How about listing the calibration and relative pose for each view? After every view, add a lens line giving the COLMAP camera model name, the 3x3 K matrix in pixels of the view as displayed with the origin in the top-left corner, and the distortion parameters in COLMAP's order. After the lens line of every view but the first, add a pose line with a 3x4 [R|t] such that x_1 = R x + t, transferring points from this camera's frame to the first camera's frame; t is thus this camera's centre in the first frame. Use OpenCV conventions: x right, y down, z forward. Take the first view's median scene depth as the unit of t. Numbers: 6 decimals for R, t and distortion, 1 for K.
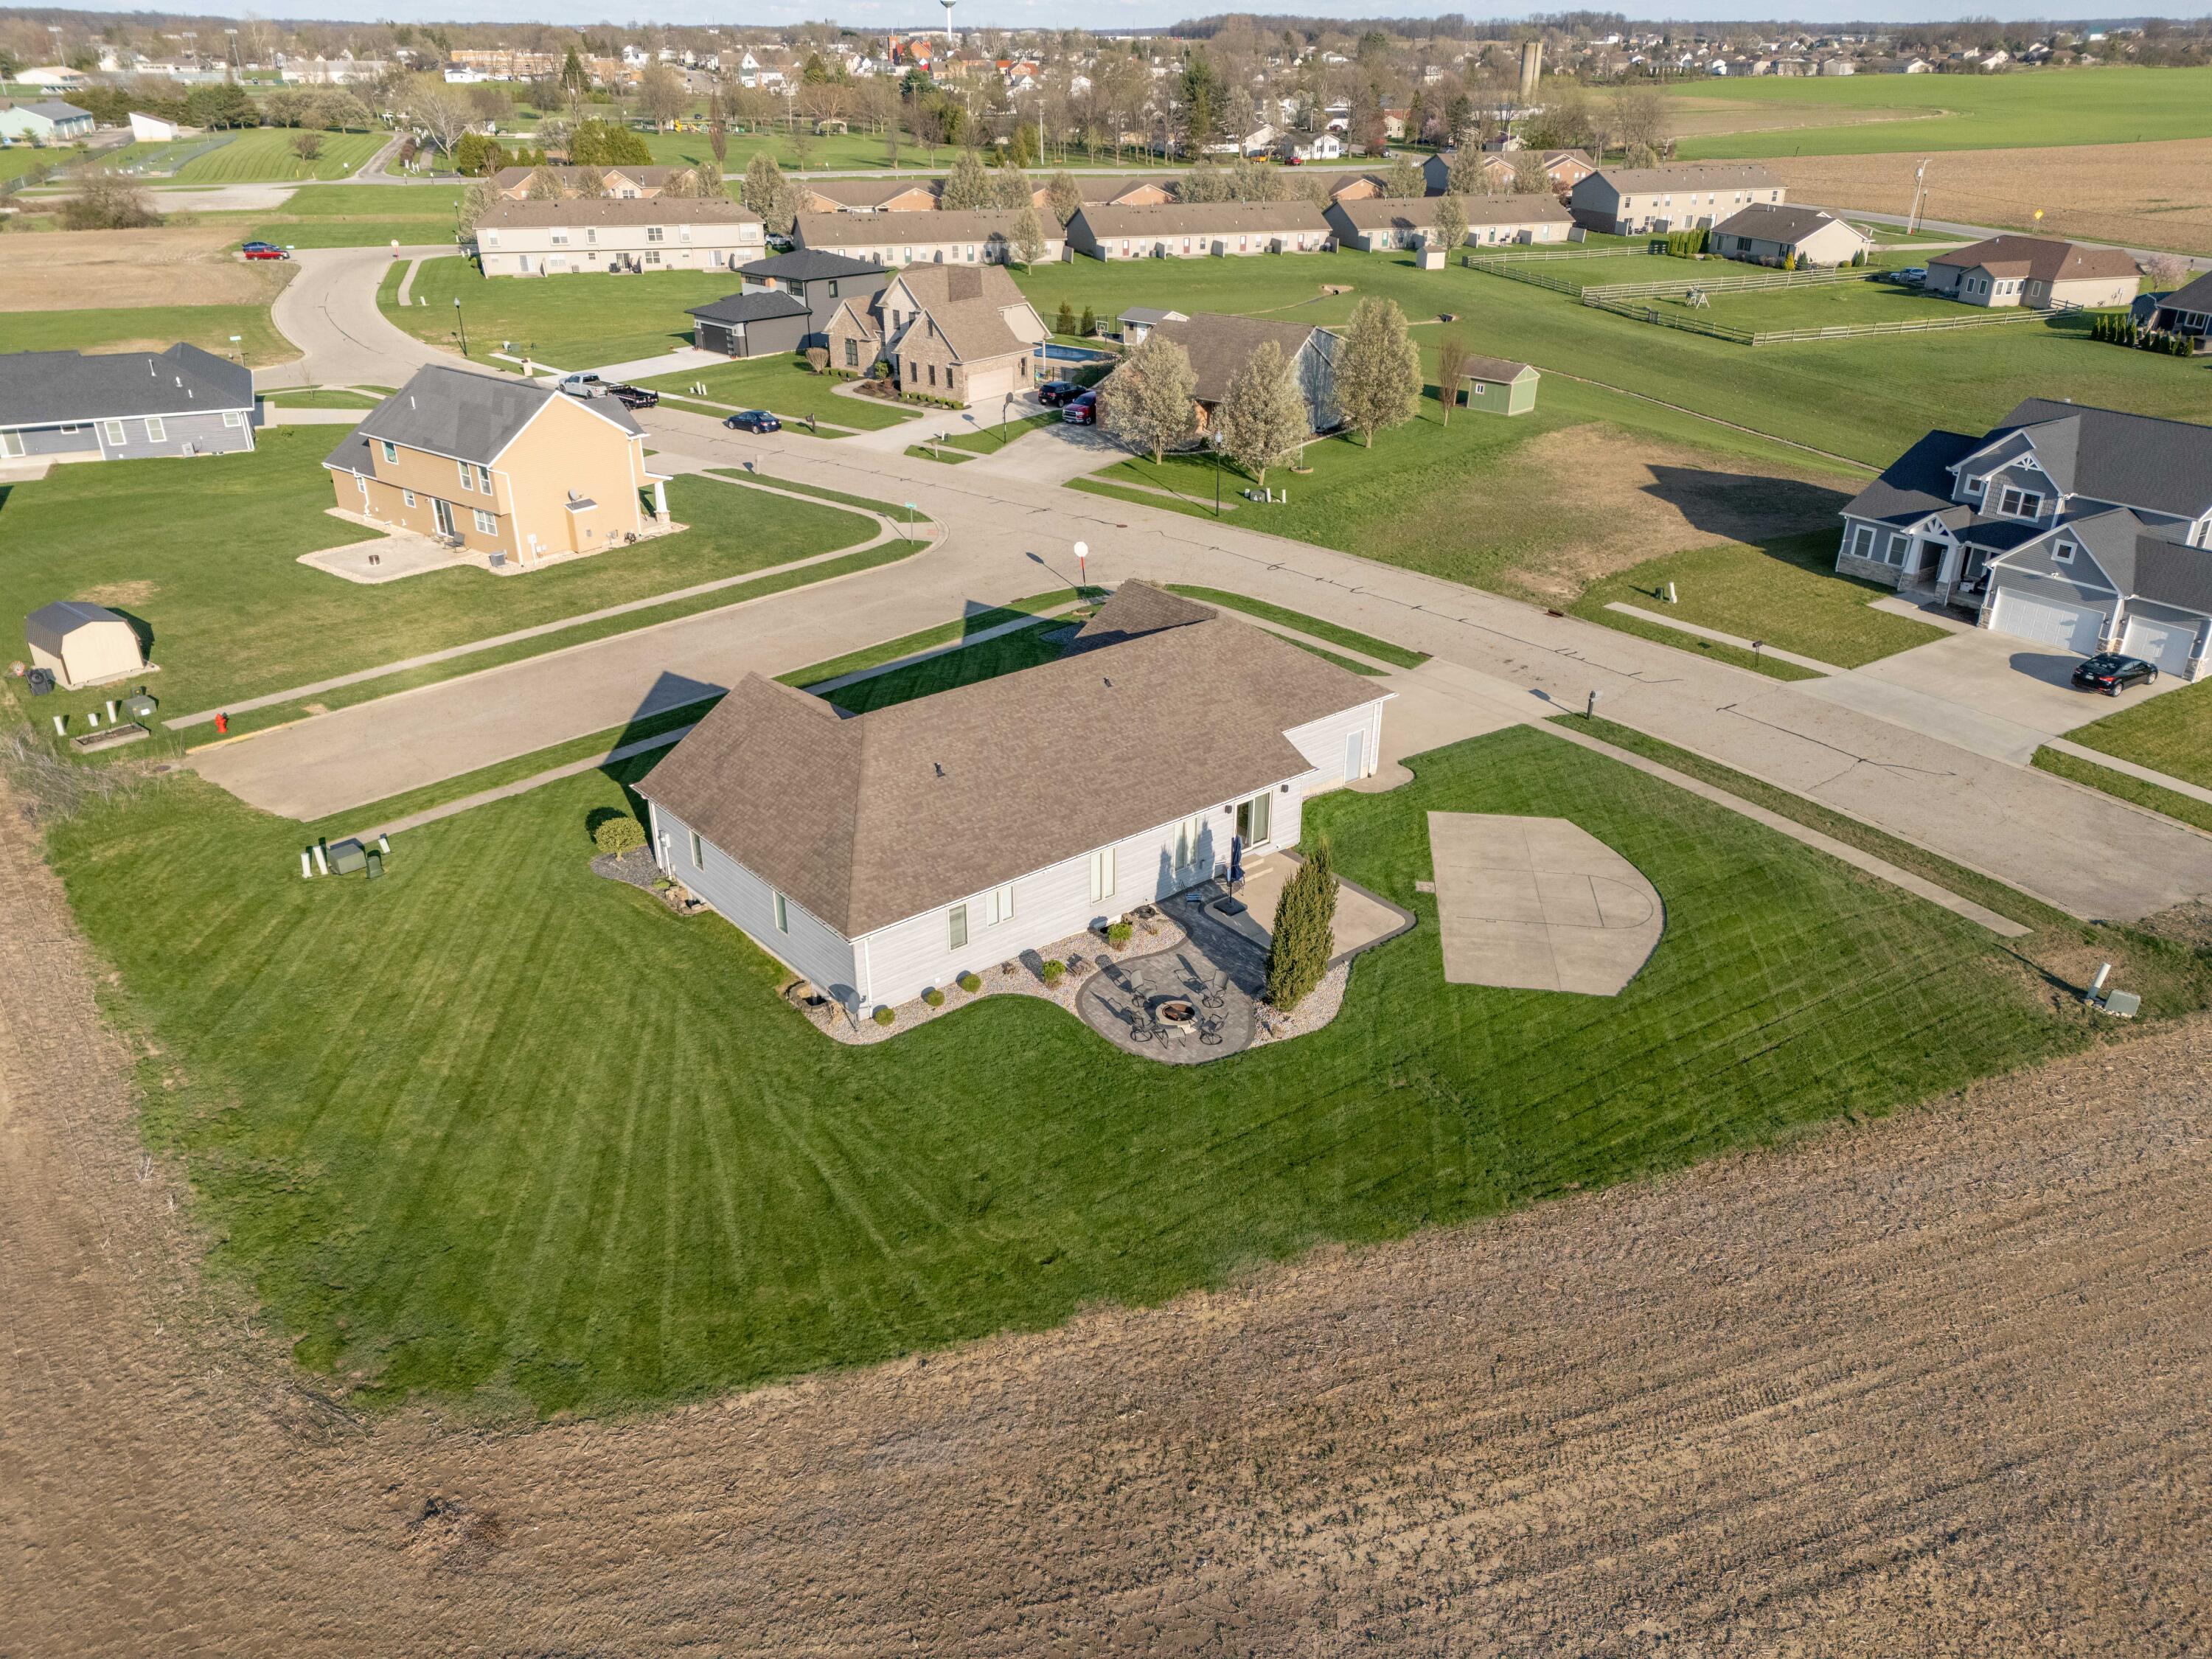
lens RADIAL K [[1585.2, 0, 1106.0], [0, 1585.2, 829.5], [0, 0, 1]] dist [0.076230, -0.068075]
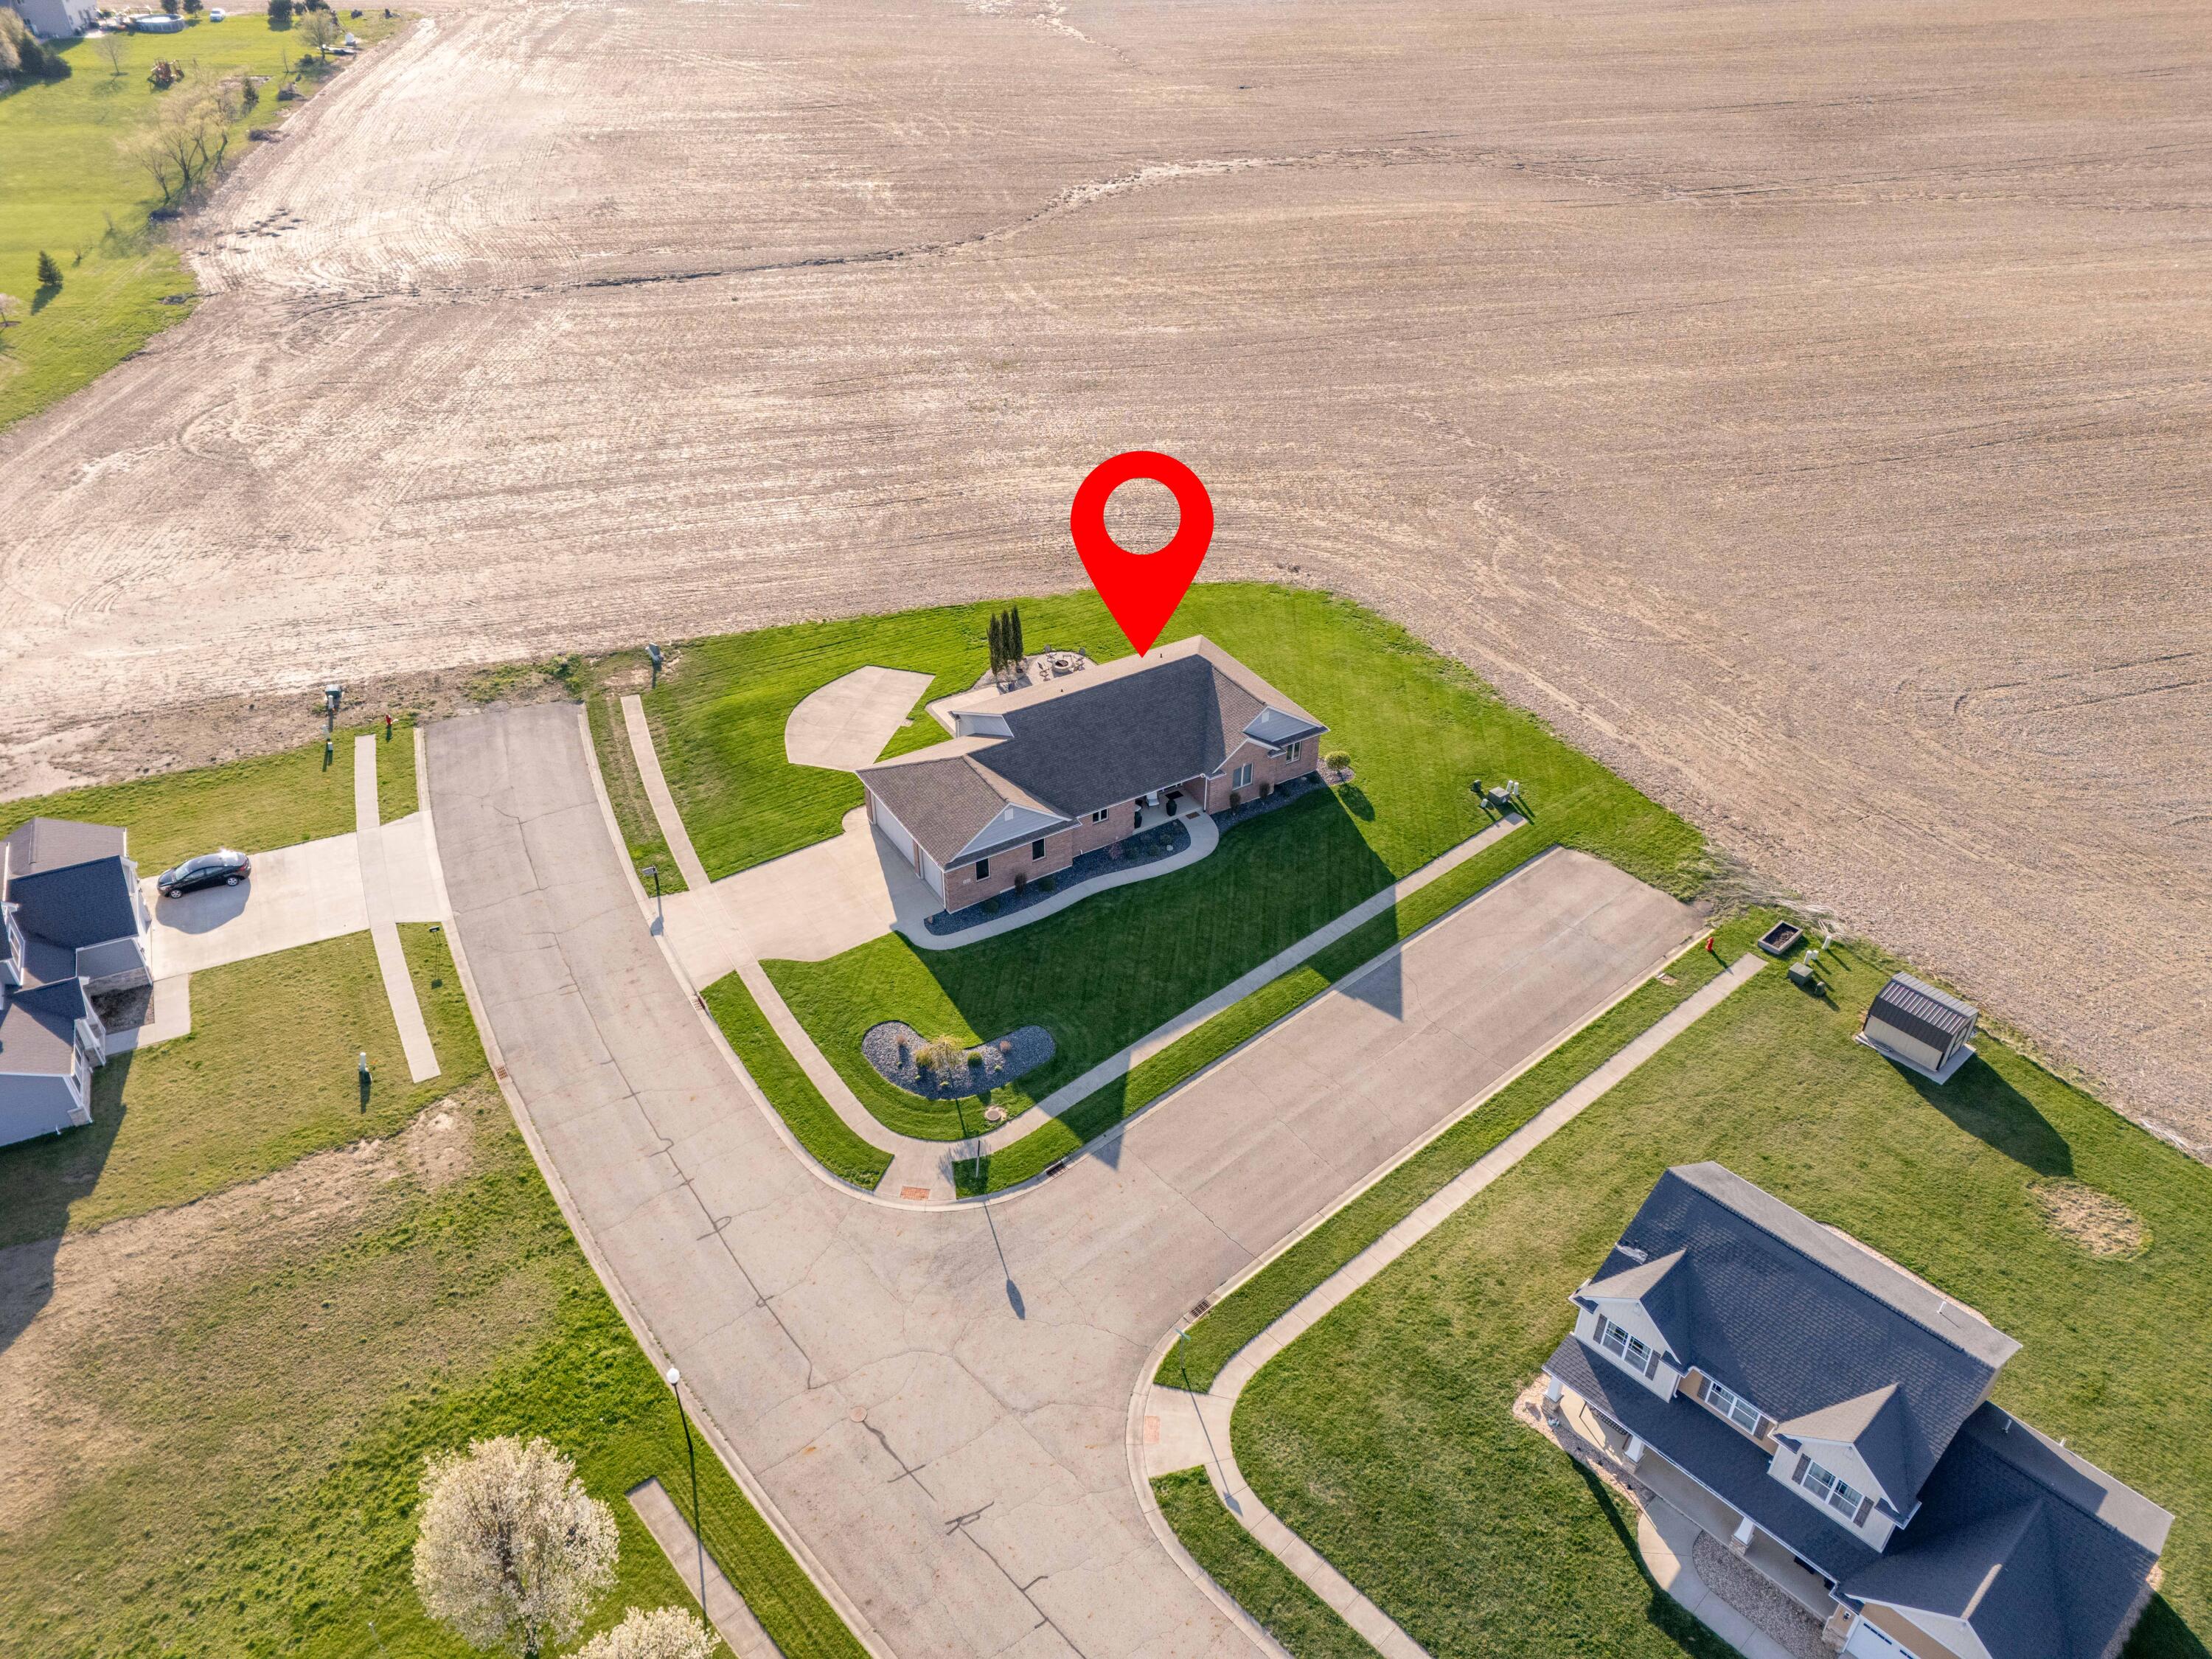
lens RADIAL K [[1585.2, 0, 1106.0], [0, 1585.2, 829.5], [0, 0, 1]] dist [0.076230, -0.068075]
pose [[-0.990604, -0.090428, 0.102597, -0.191361], [0.049742, 0.460586, 0.886220, -1.244034], [-0.127394, 0.882997, -0.451760, 1.530796]]
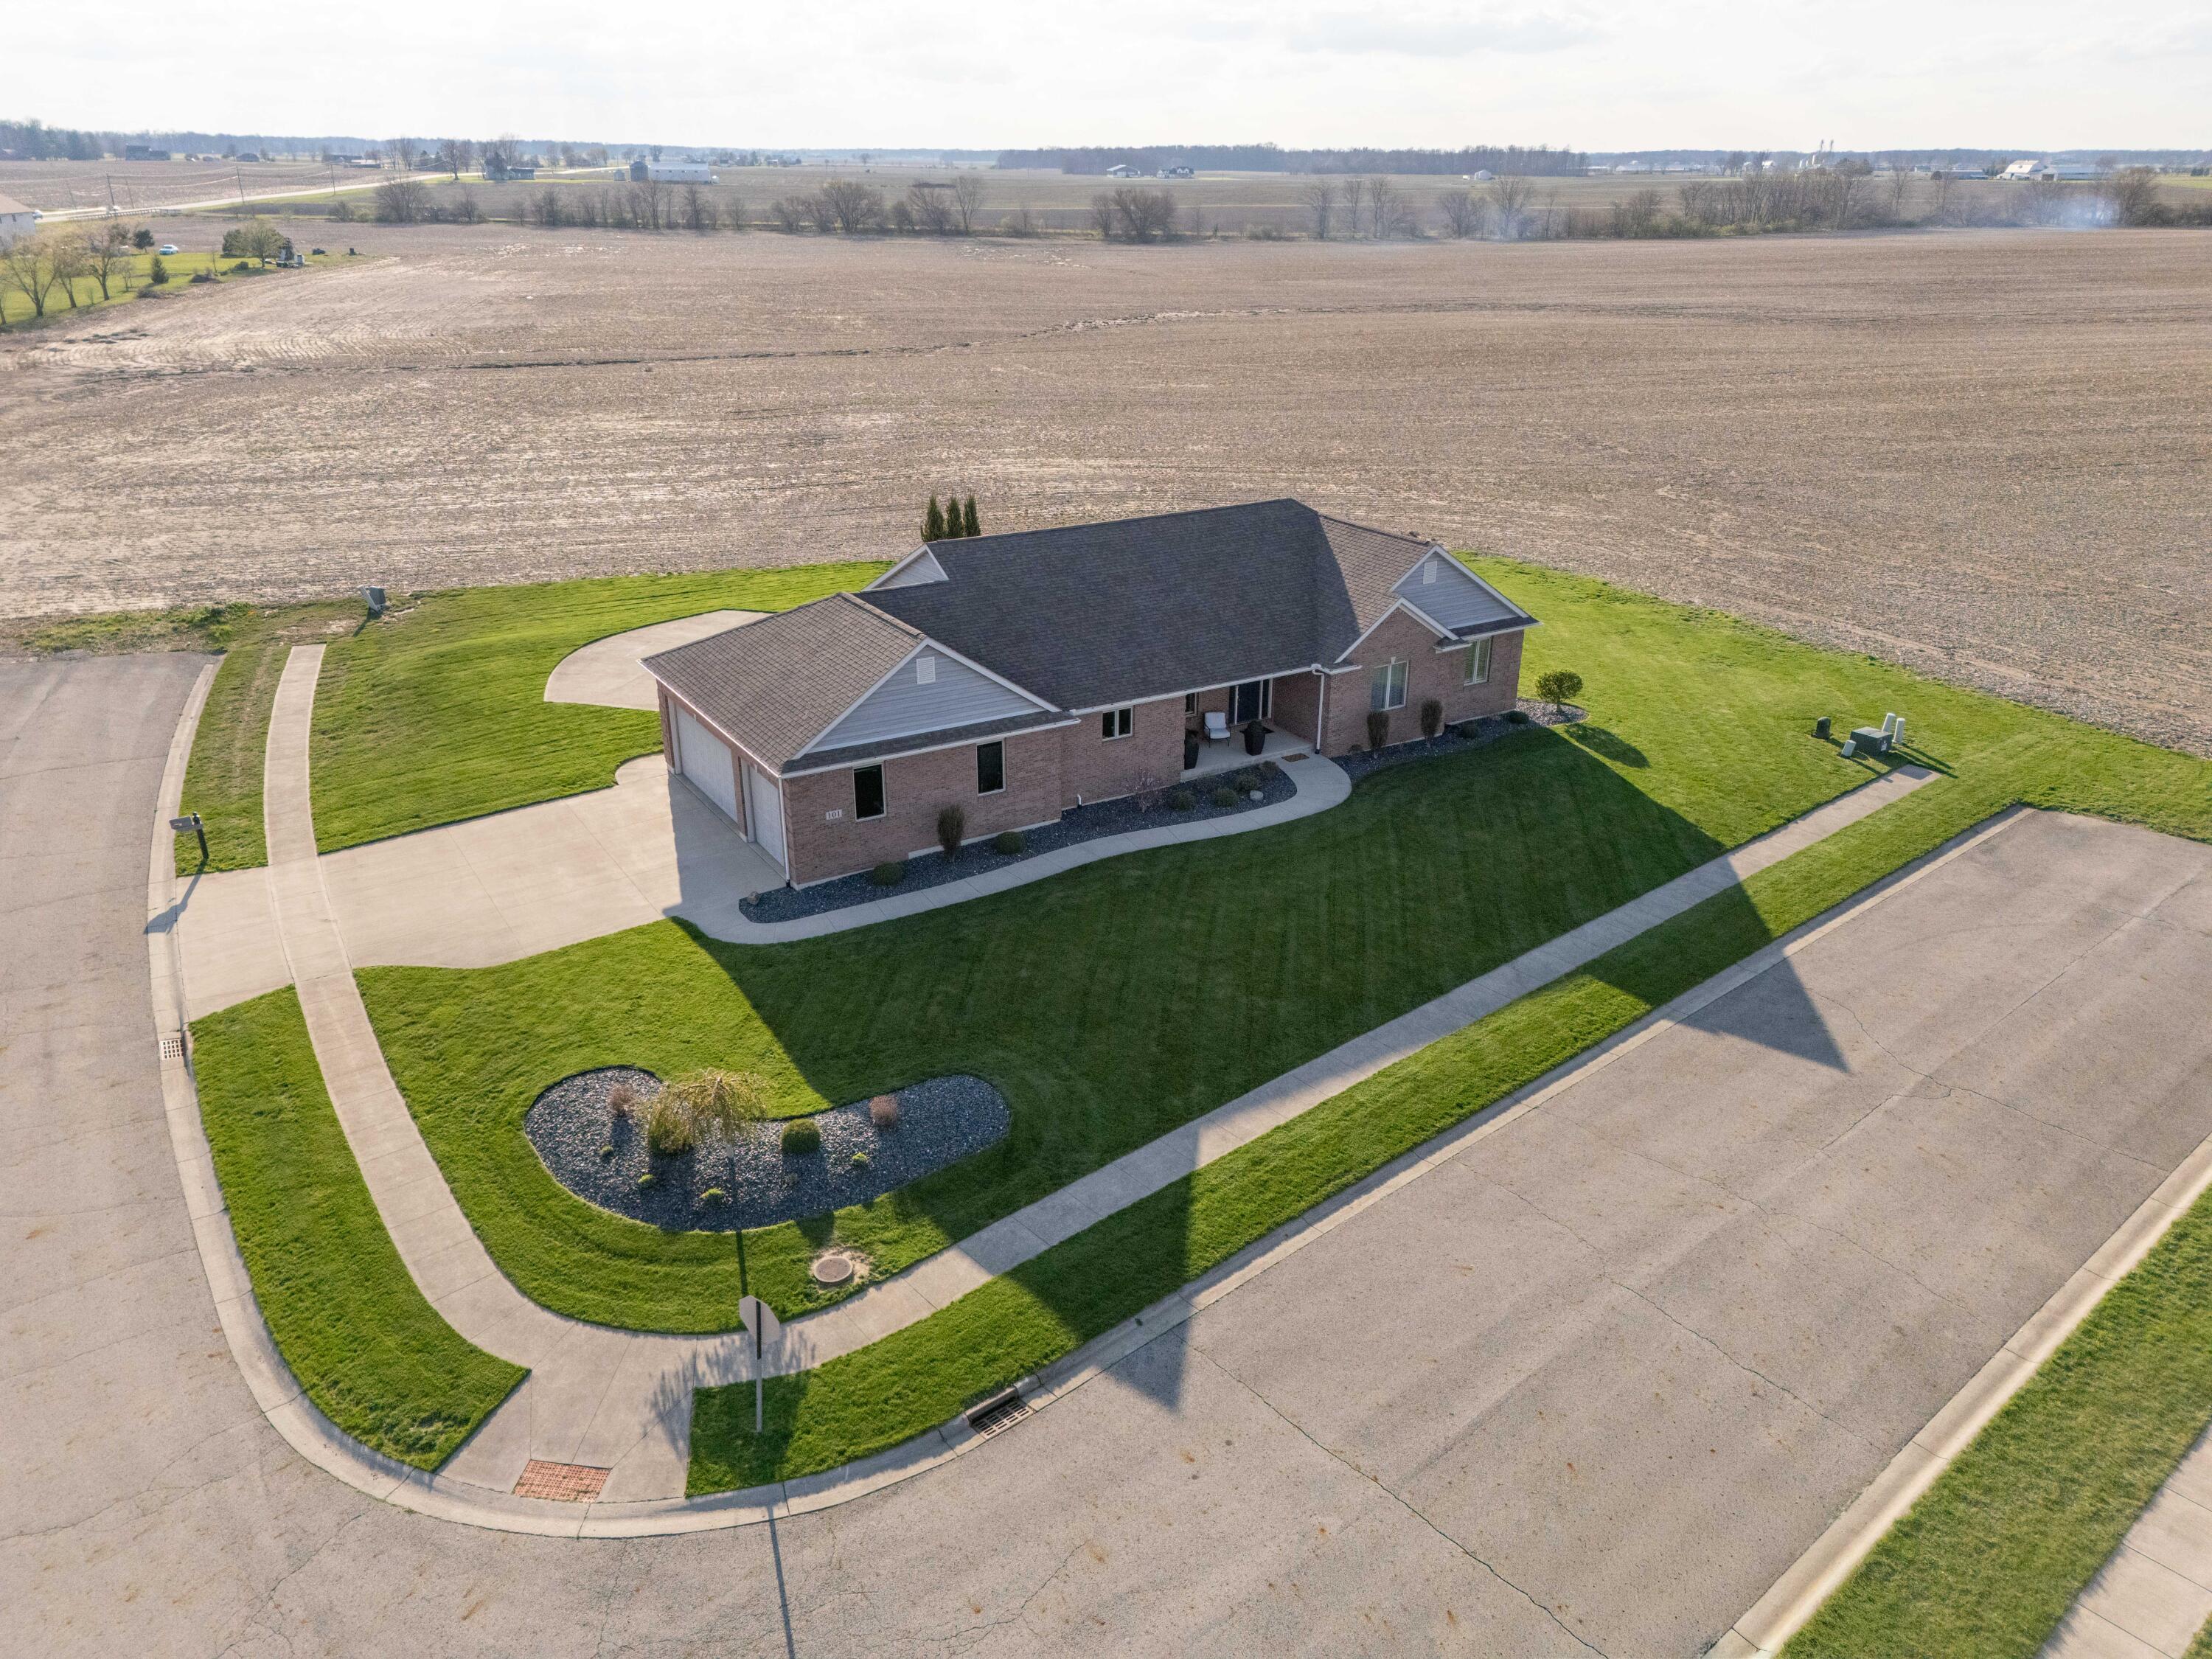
lens RADIAL K [[1604.3, 0, 1106.0], [0, 1604.3, 829.5], [0, 0, 1]] dist [0.031502, -0.002958]
pose [[-0.990282, -0.061231, 0.124865, -0.130810], [0.054707, 0.653952, 0.754556, -0.549795], [-0.127858, 0.754054, -0.644247, 1.386291]]
